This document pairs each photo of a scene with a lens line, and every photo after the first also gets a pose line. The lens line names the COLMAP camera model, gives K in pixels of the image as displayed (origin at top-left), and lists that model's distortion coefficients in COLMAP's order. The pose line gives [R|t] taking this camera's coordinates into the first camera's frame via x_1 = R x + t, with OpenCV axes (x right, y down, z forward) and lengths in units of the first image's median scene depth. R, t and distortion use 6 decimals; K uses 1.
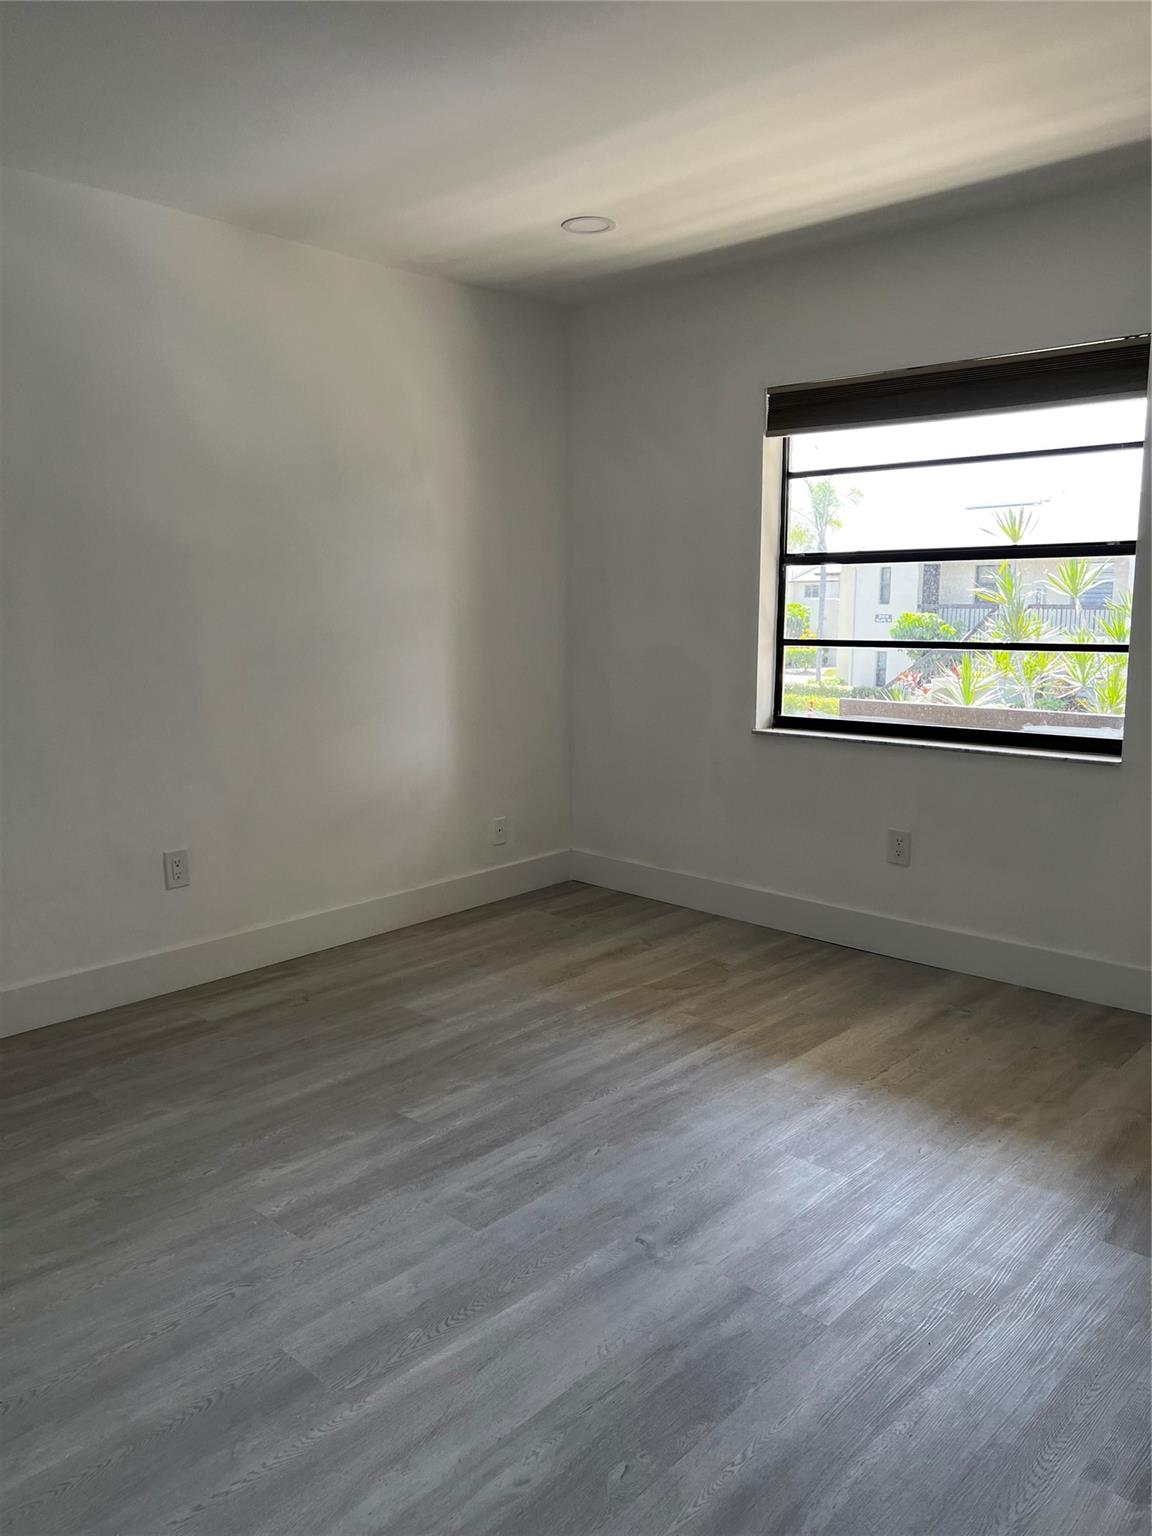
lens RADIAL K [[1143.6, 0, 579.0], [0, 1143.6, 777.9], [0, 0, 1]] dist [0.077083, -0.104095]
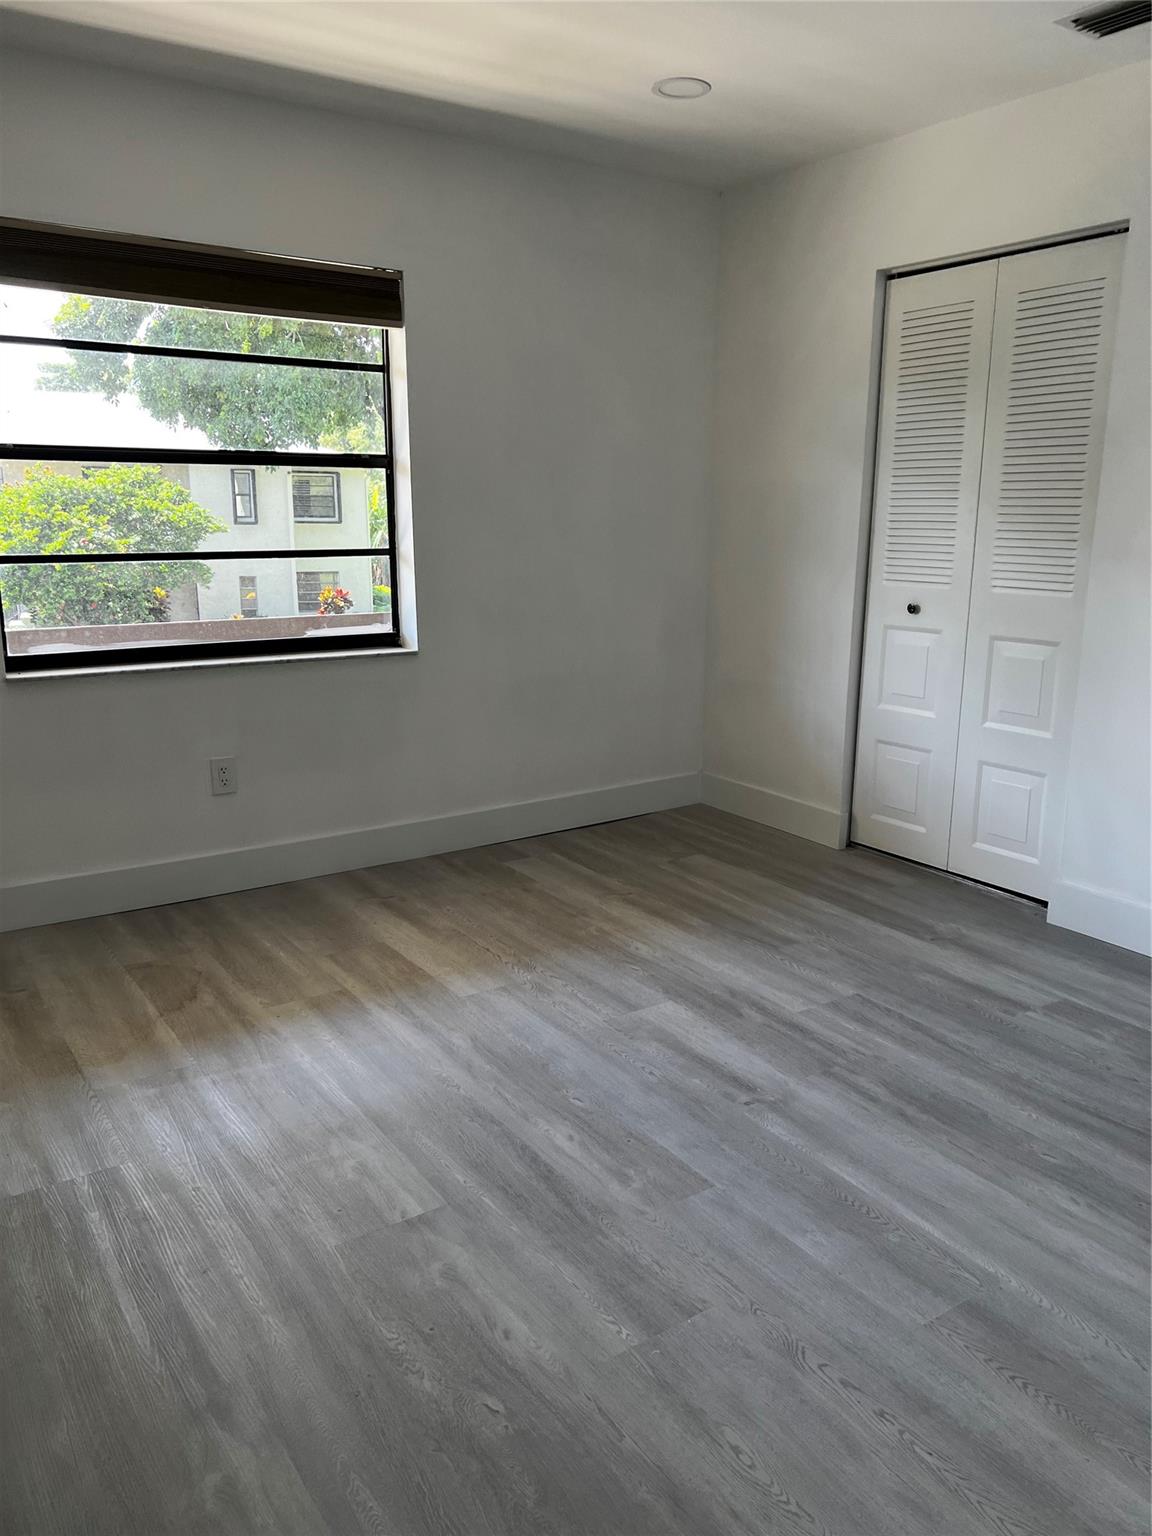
lens RADIAL K [[1143.6, 0, 579.0], [0, 1143.6, 777.9], [0, 0, 1]] dist [0.077083, -0.104095]
pose [[0.226784, -0.220457, 0.948666, -0.688502], [0.147878, 0.970546, 0.190191, -0.093056], [-0.962653, 0.097155, 0.252705, 0.617229]]
